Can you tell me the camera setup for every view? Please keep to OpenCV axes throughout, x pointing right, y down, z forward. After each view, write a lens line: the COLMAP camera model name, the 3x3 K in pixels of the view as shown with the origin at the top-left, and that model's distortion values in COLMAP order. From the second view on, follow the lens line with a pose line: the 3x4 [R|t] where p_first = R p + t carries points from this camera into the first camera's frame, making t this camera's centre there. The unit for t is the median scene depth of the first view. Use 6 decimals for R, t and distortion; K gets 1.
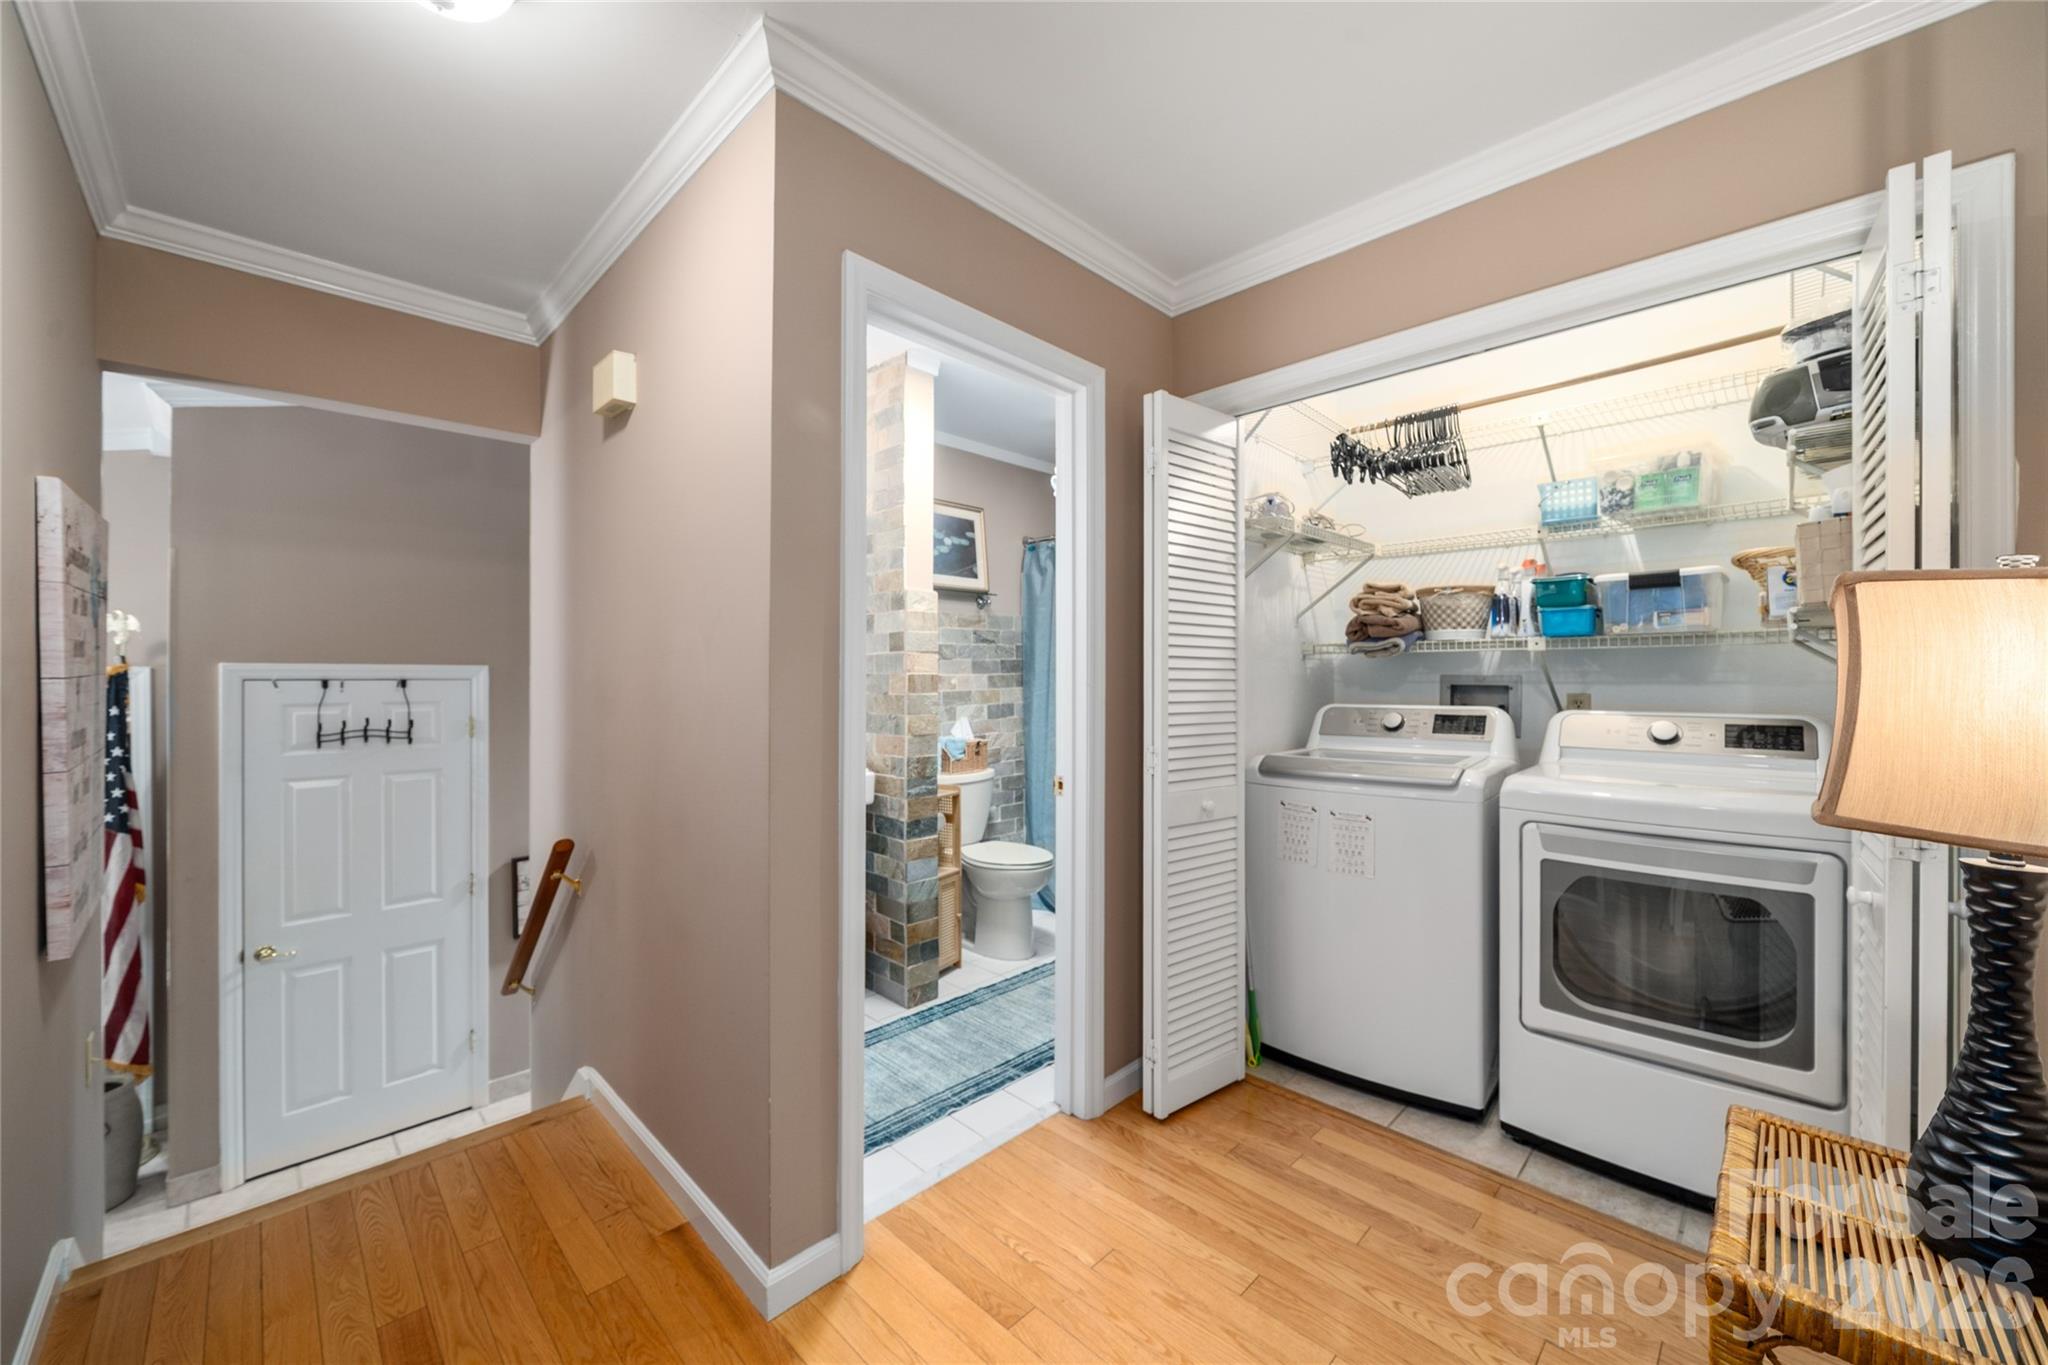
lens RADIAL K [[783.2, 0, 1023.7], [0, 783.2, 681.9], [0, 0, 1]] dist [-0.004194, 0.000589]
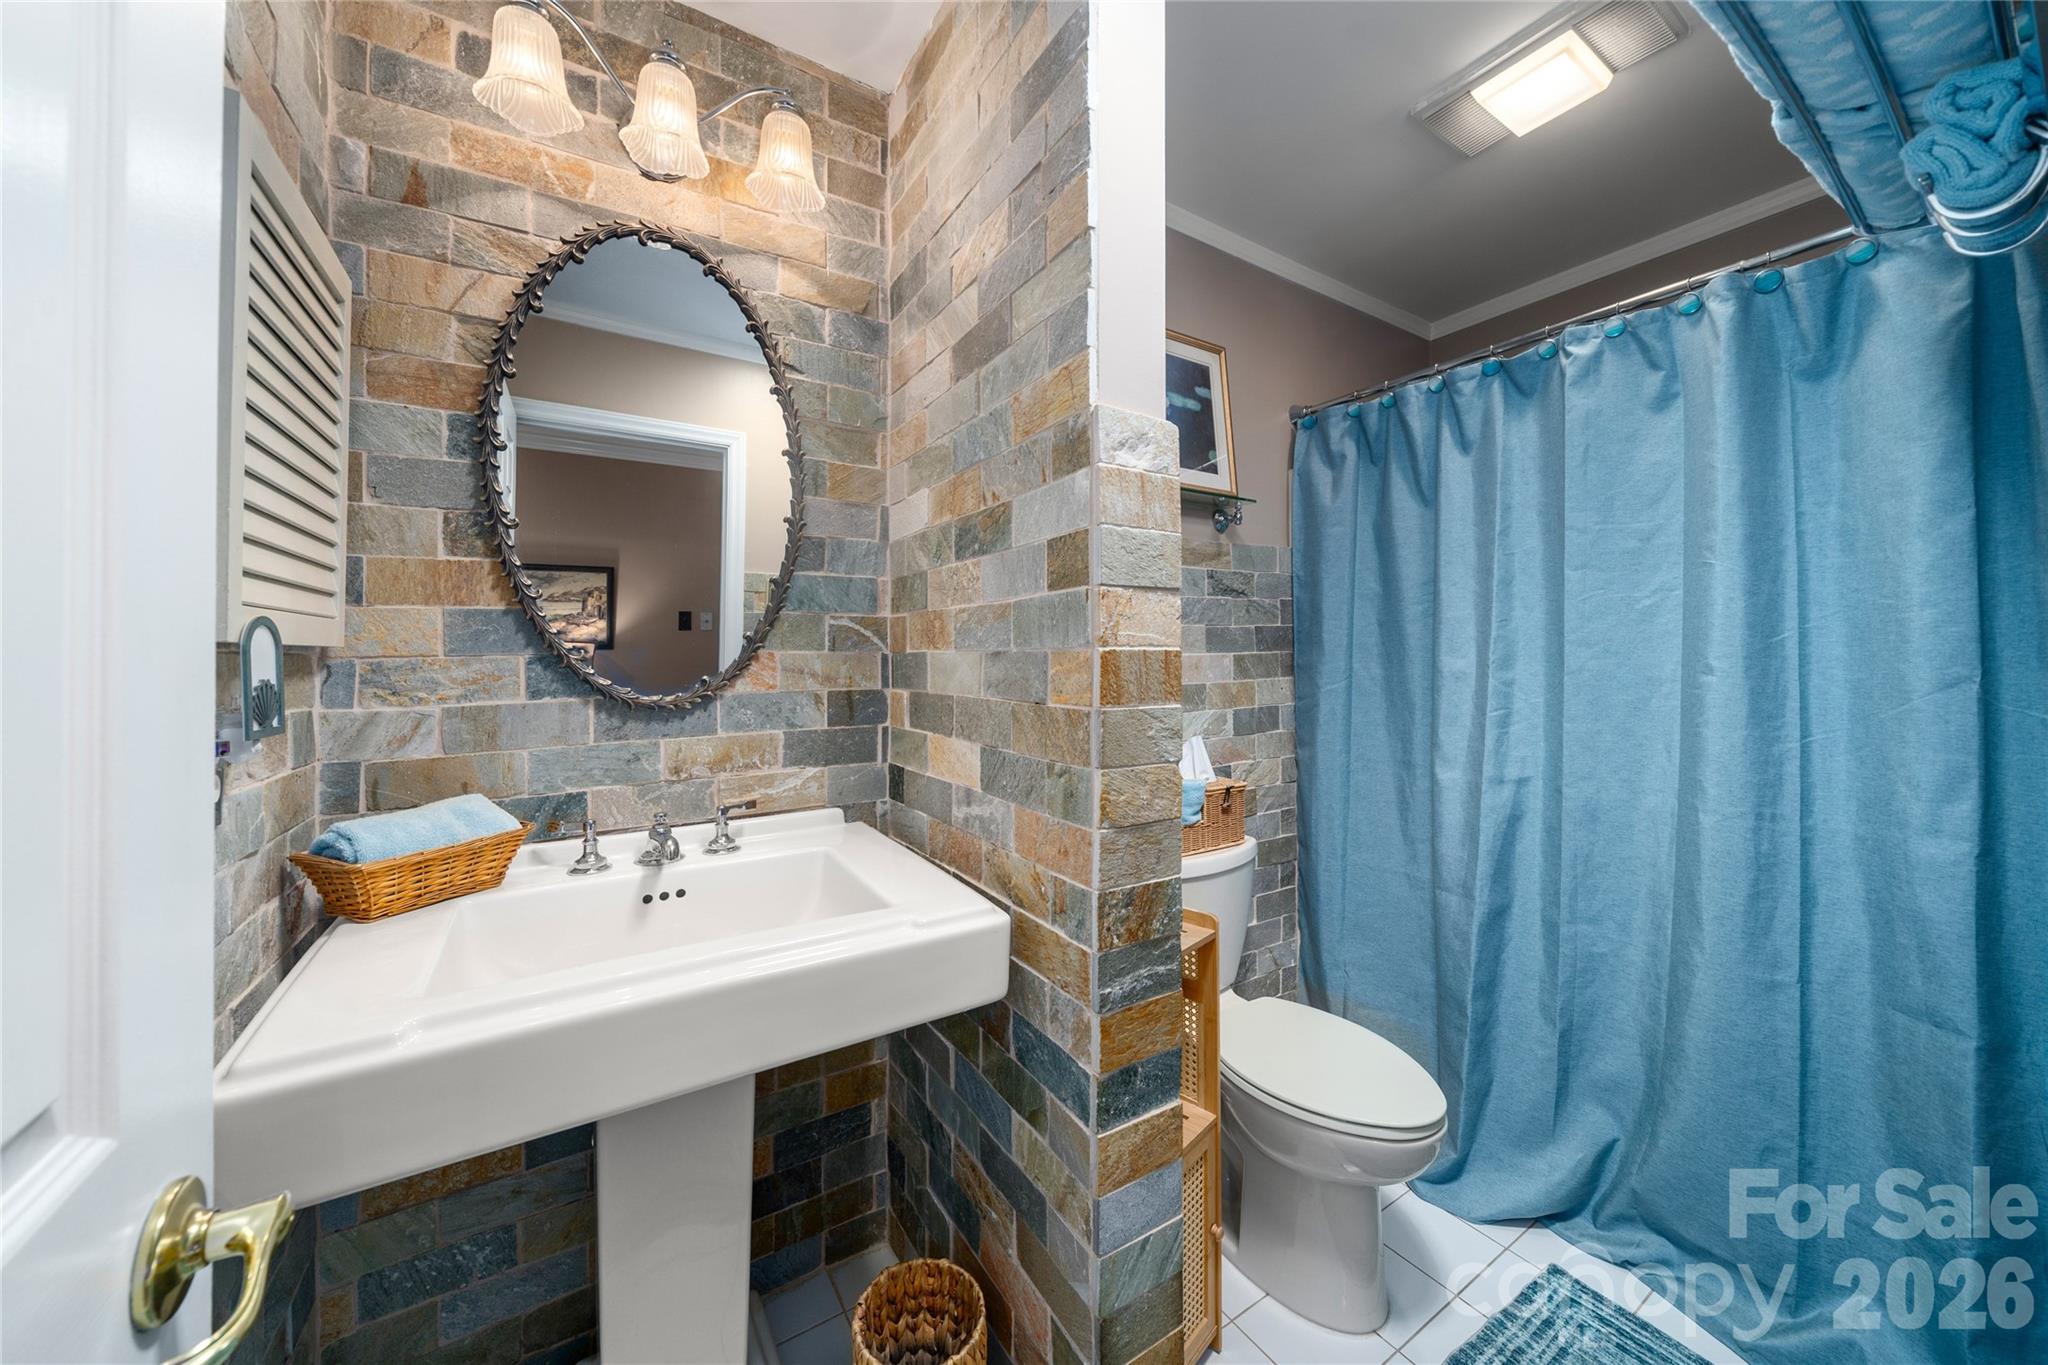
lens RADIAL K [[703.8, 0, 1024.1], [0, 703.8, 663.4], [0, 0, 1]] dist [-0.005231, -0.000243]
pose [[0.975734, -0.001547, -0.218952, -0.108263], [0.001856, 0.999998, 0.001207, -0.004644], [0.218949, -0.001584, 0.975735, 0.661484]]
